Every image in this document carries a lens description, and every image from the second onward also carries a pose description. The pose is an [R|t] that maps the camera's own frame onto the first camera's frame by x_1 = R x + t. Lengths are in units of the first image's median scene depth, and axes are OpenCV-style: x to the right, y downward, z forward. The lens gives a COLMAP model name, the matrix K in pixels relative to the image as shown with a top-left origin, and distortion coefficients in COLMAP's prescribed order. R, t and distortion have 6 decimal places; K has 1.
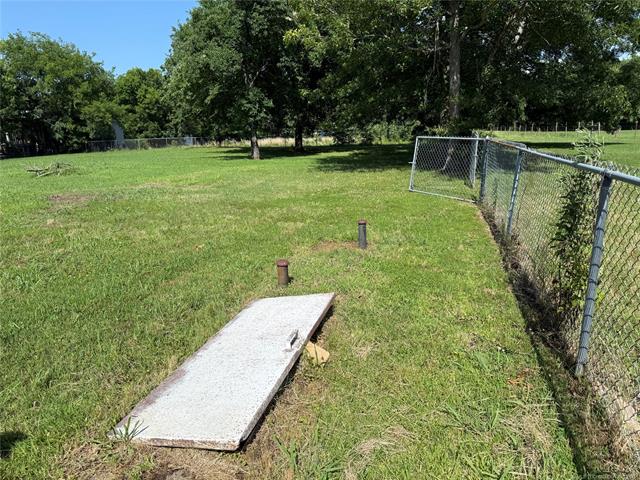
lens RADIAL K [[445.7, 0, 316.4], [0, 445.7, 243.3], [0, 0, 1]] dist [0.066233, -0.081954]
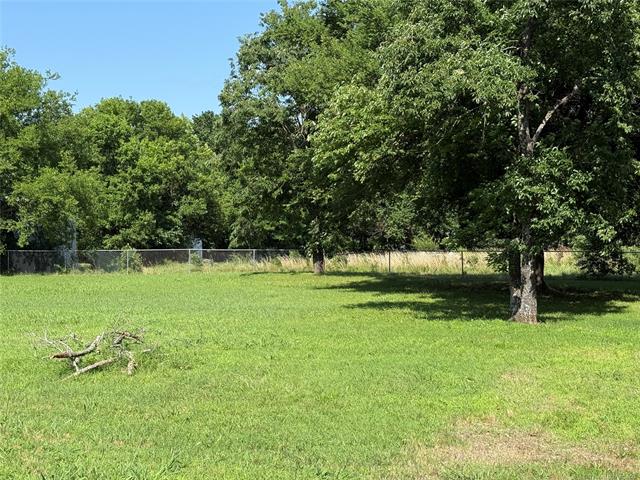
lens RADIAL K [[969.8, 0, 322.1], [0, 969.8, 238.6], [0, 0, 1]] dist [0.150485, 0.000000]
pose [[0.996105, 0.030483, -0.082744, -0.221630], [-0.049152, 0.970993, -0.234003, -0.048244], [0.073210, 0.237158, 0.968709, 0.147564]]
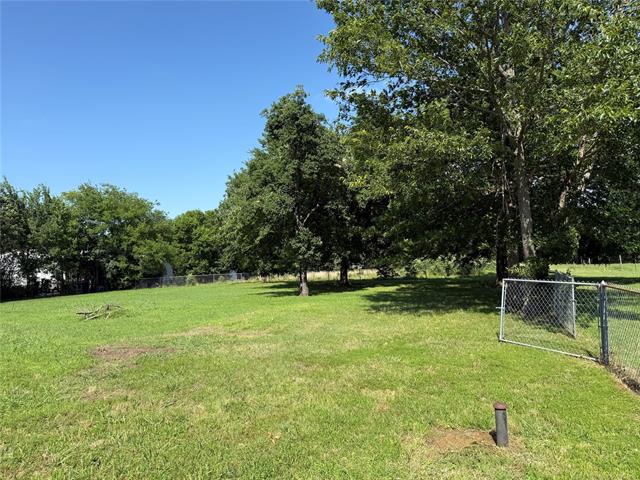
lens RADIAL K [[445.7, 0, 323.0], [0, 445.7, 244.0], [0, 0, 1]] dist [0.066233, -0.081954]
pose [[0.997579, -0.014981, -0.067908, -0.024327], [-0.005112, 0.958081, -0.286453, -0.016547], [0.069353, 0.286107, 0.955685, 0.036711]]
